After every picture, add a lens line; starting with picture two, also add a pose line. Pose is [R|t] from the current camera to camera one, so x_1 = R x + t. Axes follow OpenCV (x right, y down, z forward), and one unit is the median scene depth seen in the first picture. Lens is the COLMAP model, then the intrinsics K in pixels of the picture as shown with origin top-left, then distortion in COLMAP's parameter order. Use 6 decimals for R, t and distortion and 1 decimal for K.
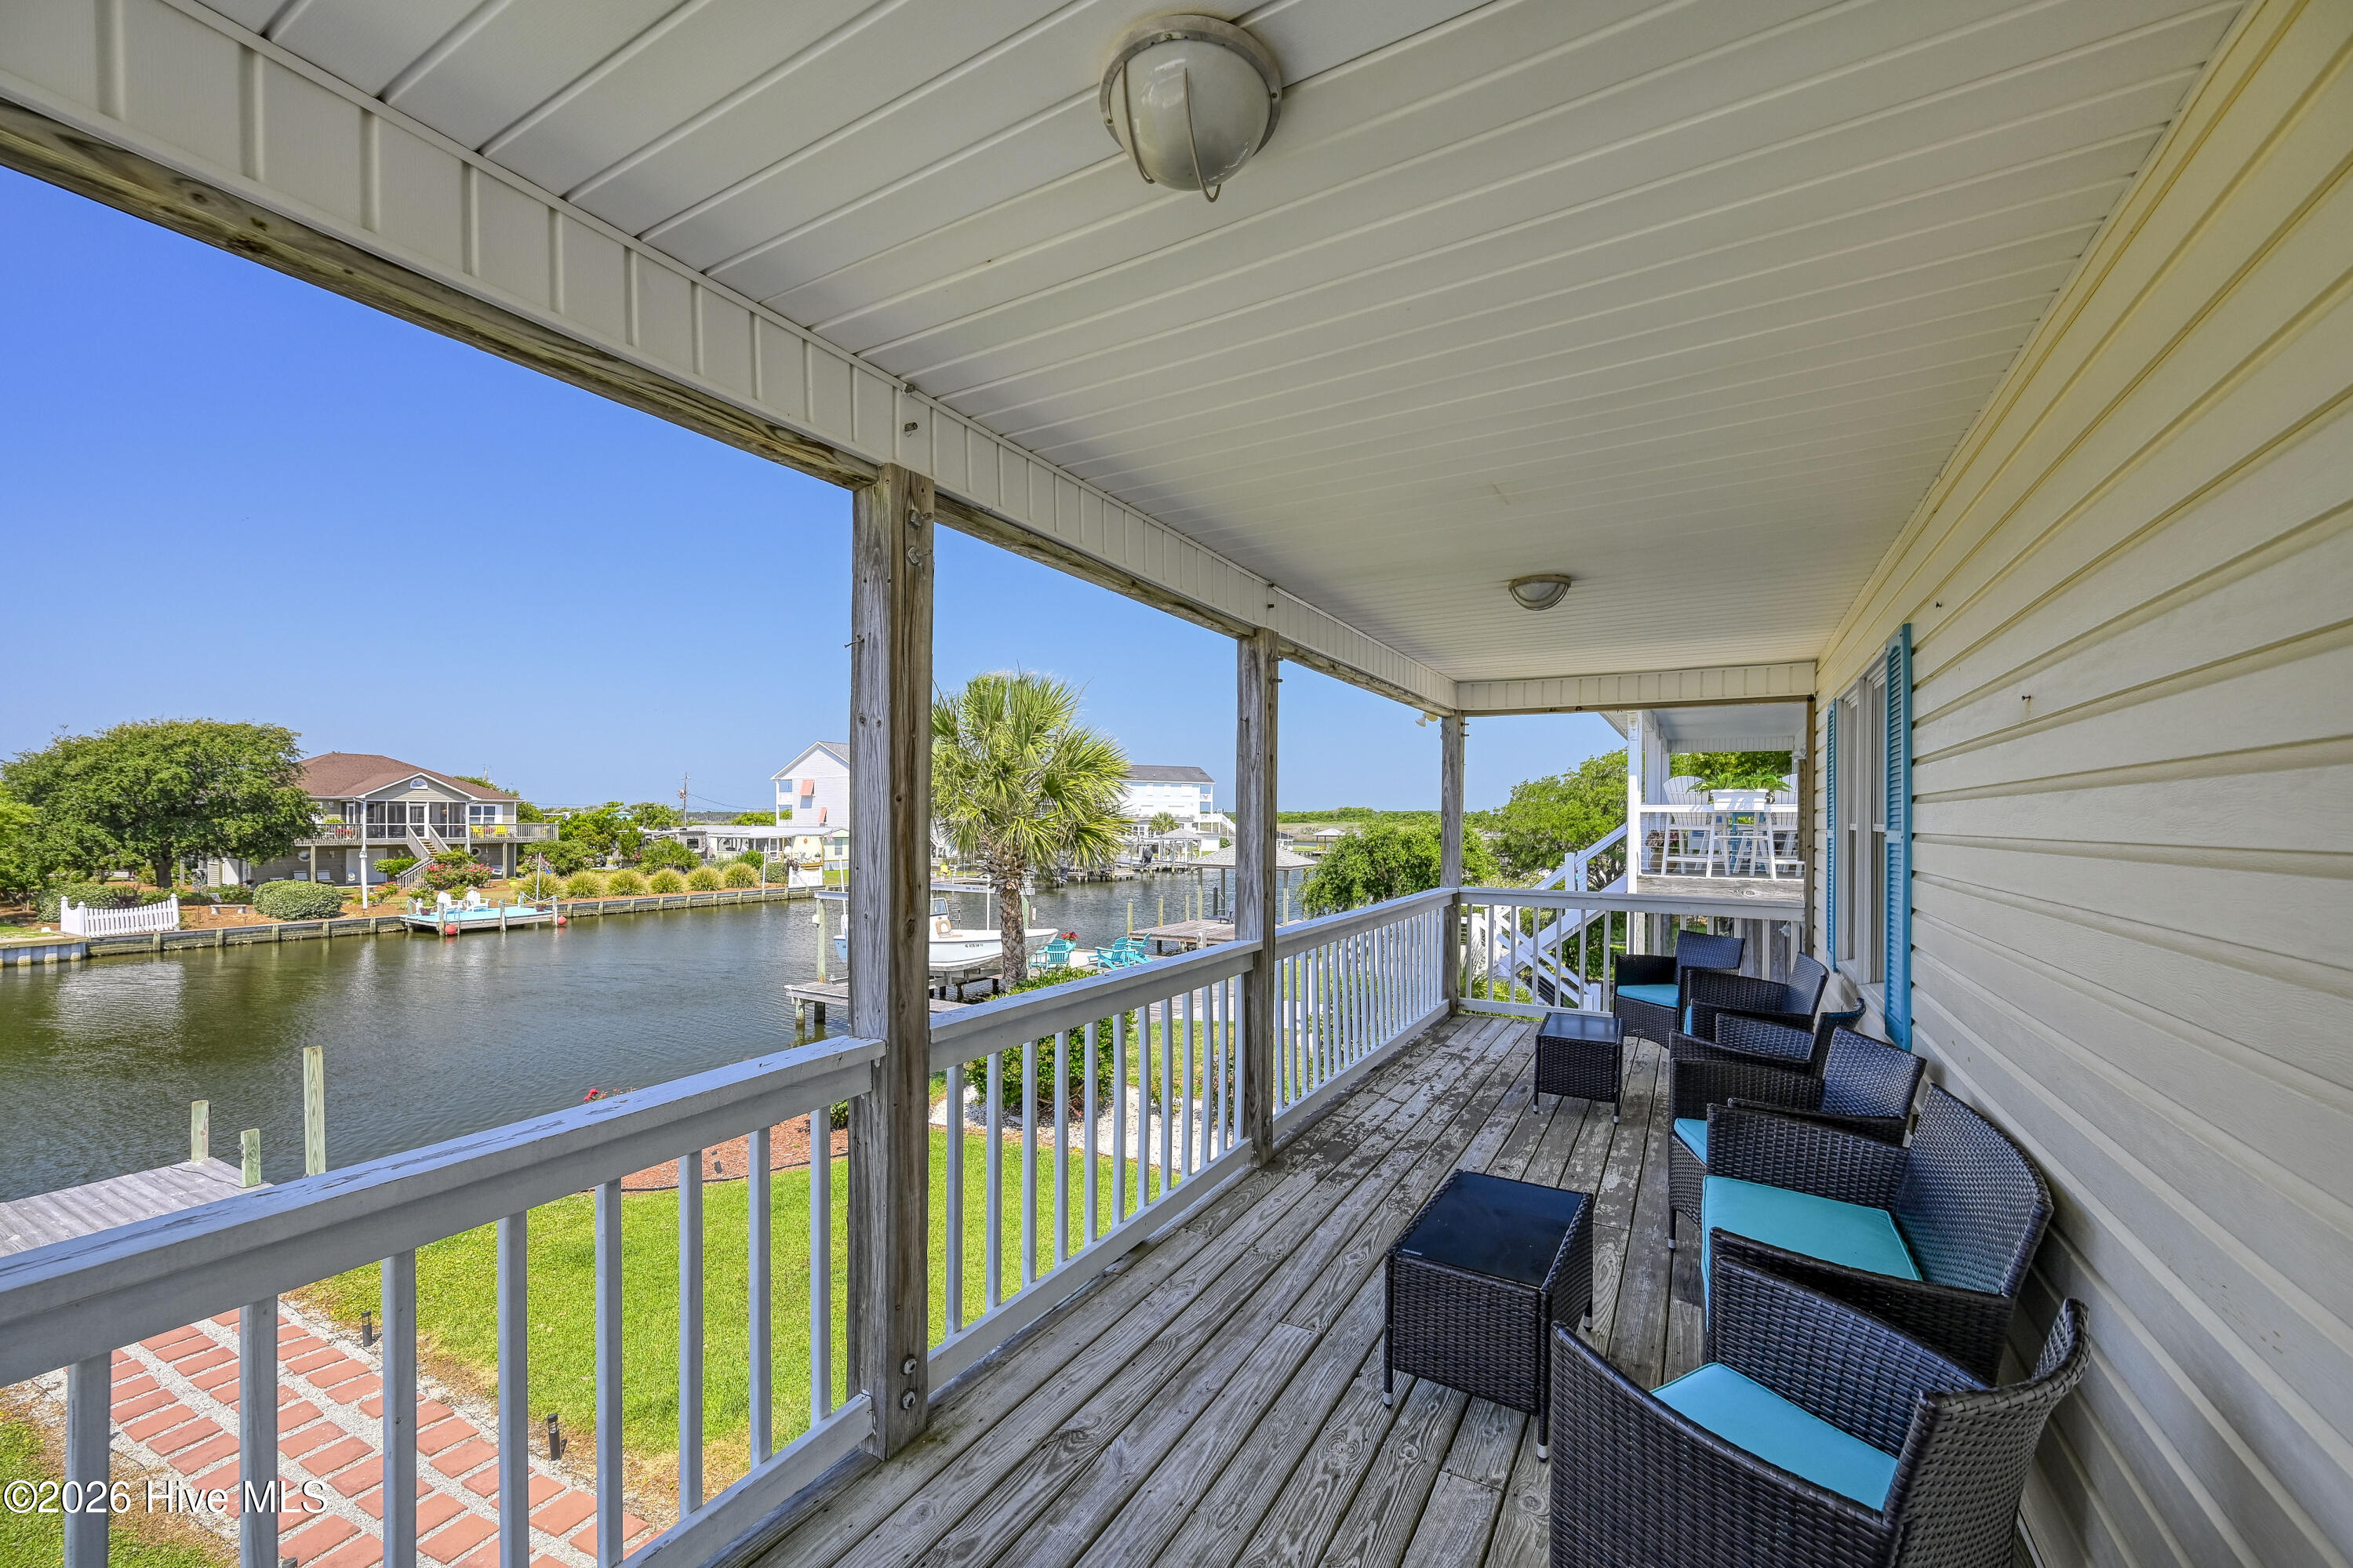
lens RADIAL K [[929.9, 0, 1162.7], [0, 929.9, 836.0], [0, 0, 1]] dist [-0.000762, 0.000060]
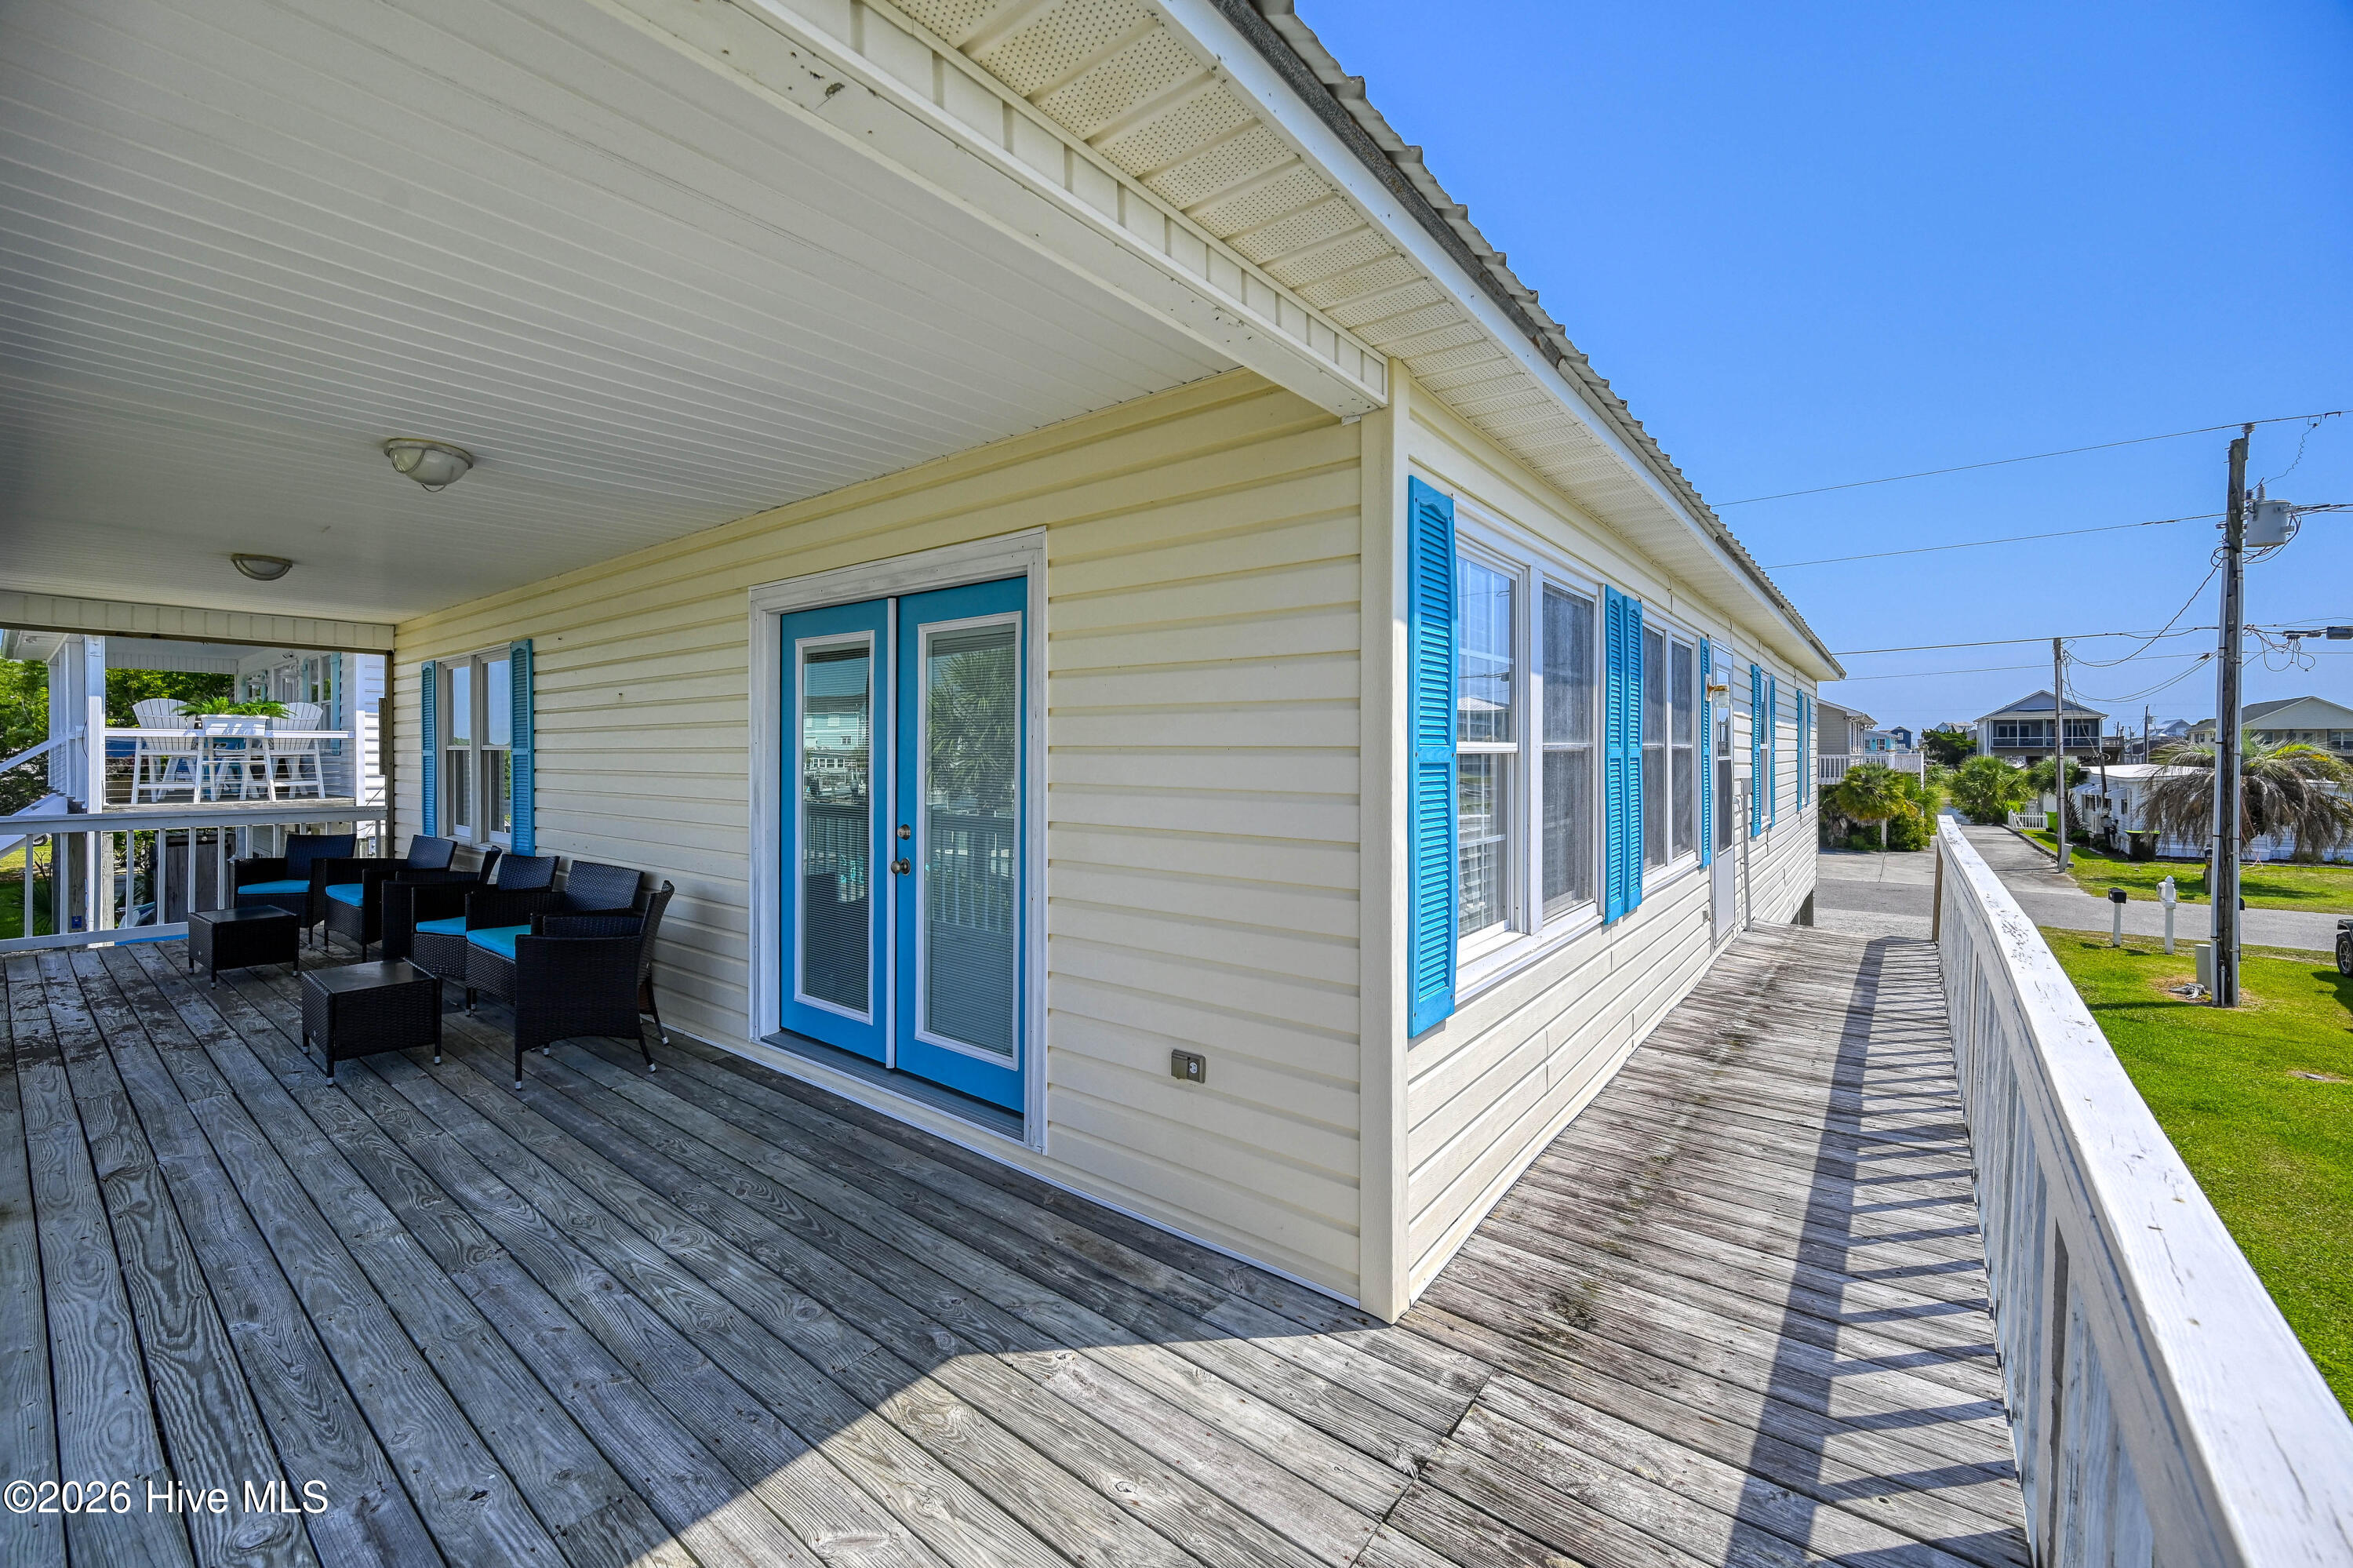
lens RADIAL K [[929.9, 0, 1173.9], [0, 929.9, 767.0], [0, 0, 1]] dist [-0.000762, 0.000060]
pose [[0.130712, -0.016385, 0.991285, -0.268052], [0.014567, 0.999787, 0.014605, 0.007274], [-0.991313, 0.012531, 0.130923, -0.163424]]
